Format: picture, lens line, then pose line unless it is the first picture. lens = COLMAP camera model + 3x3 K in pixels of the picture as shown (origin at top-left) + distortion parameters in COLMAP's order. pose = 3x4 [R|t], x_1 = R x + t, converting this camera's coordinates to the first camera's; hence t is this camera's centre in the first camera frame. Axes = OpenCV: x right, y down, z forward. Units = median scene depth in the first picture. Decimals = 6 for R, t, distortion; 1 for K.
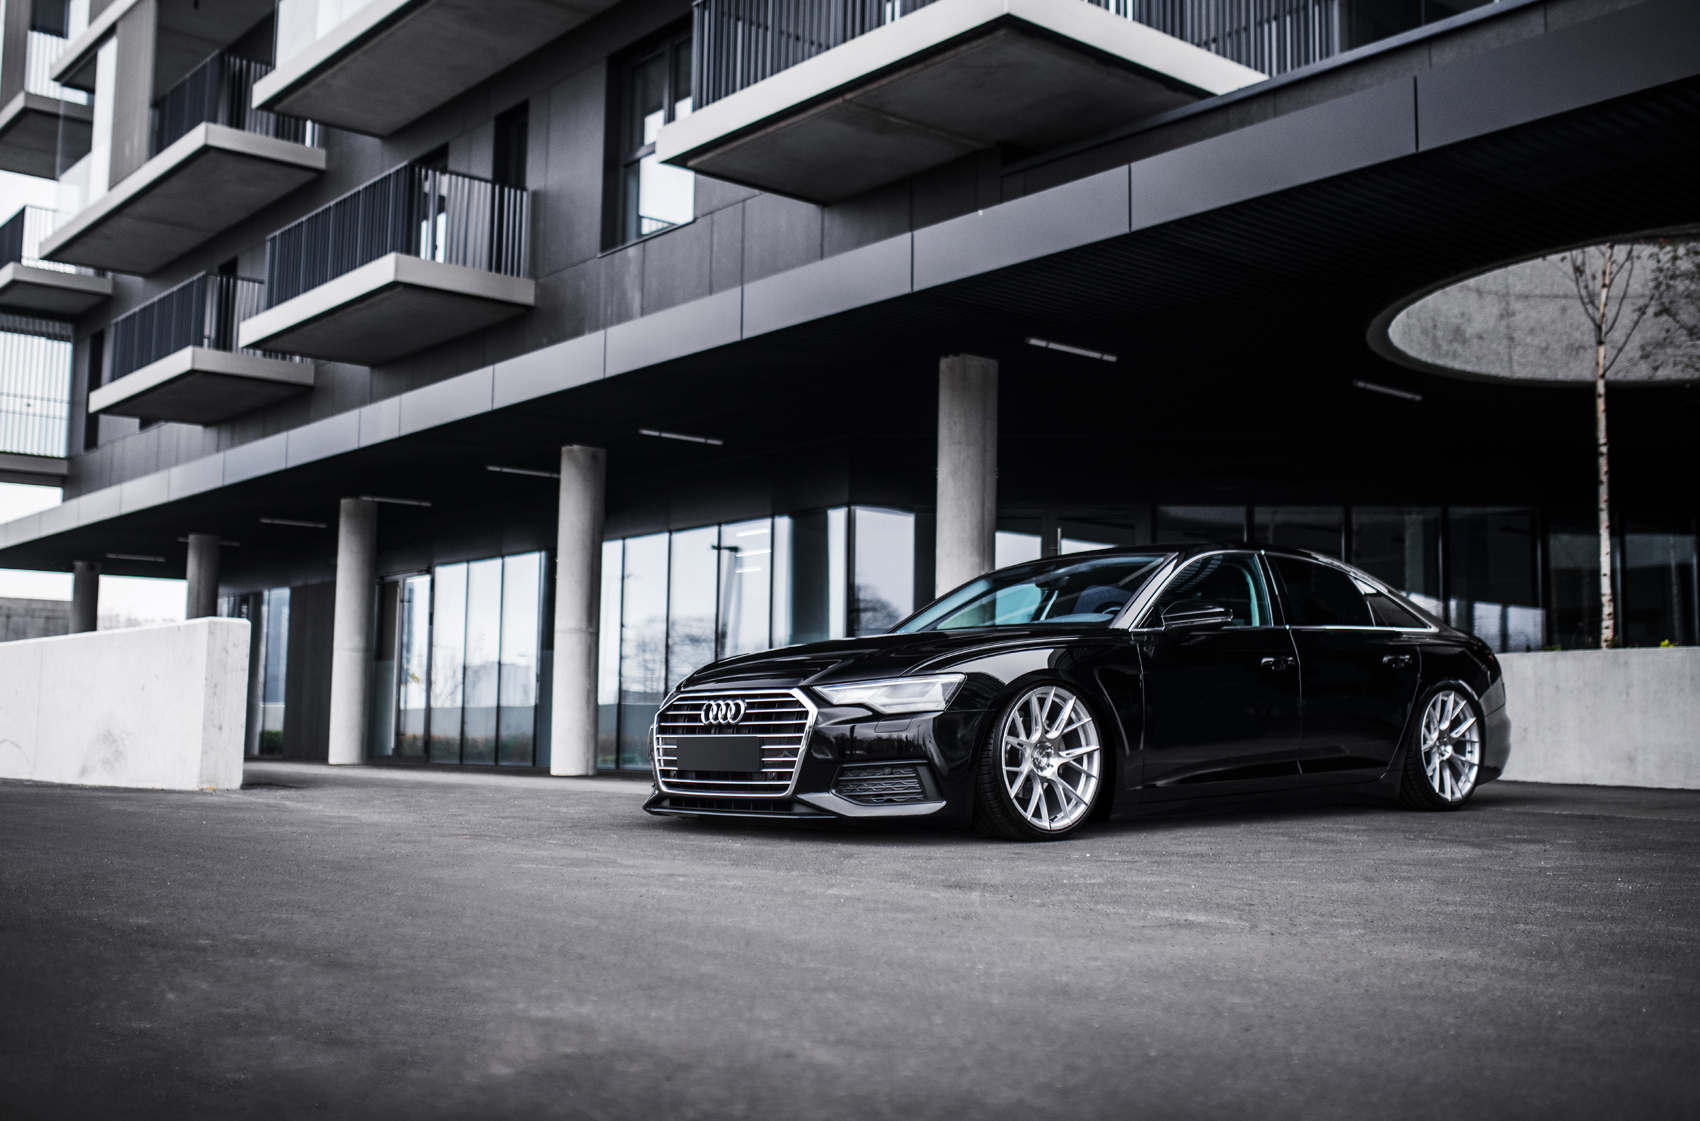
lens RADIAL K [[1734.4, 0, 850.0], [0, 1734.4, 560.5], [0, 0, 1]] dist [-0.030137, 0.013115]
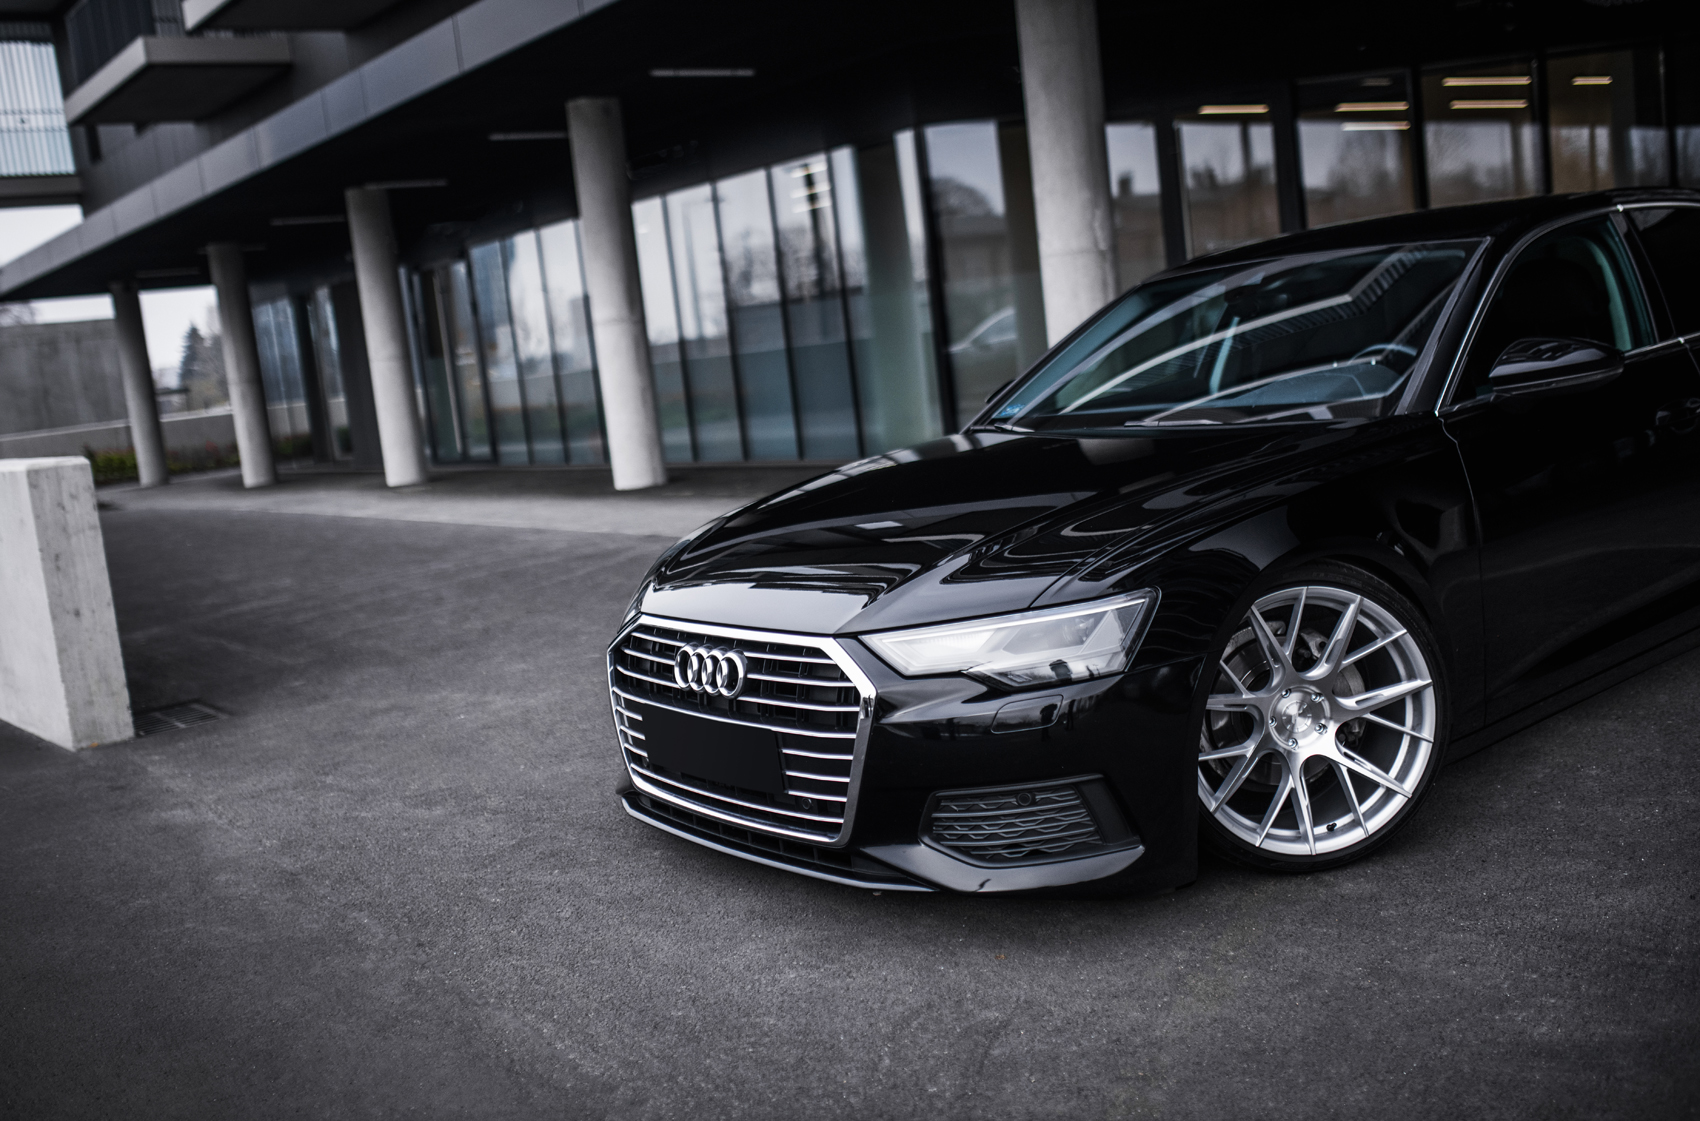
lens RADIAL K [[1770.1, 0, 813.2], [0, 1770.1, 548.3], [0, 0, 1]] dist [-0.040529, 0.039099]
pose [[0.989936, -0.109601, -0.089521, 0.003493], [0.126042, 0.970480, 0.205624, -0.015840], [0.064342, -0.214838, 0.974528, 0.122485]]
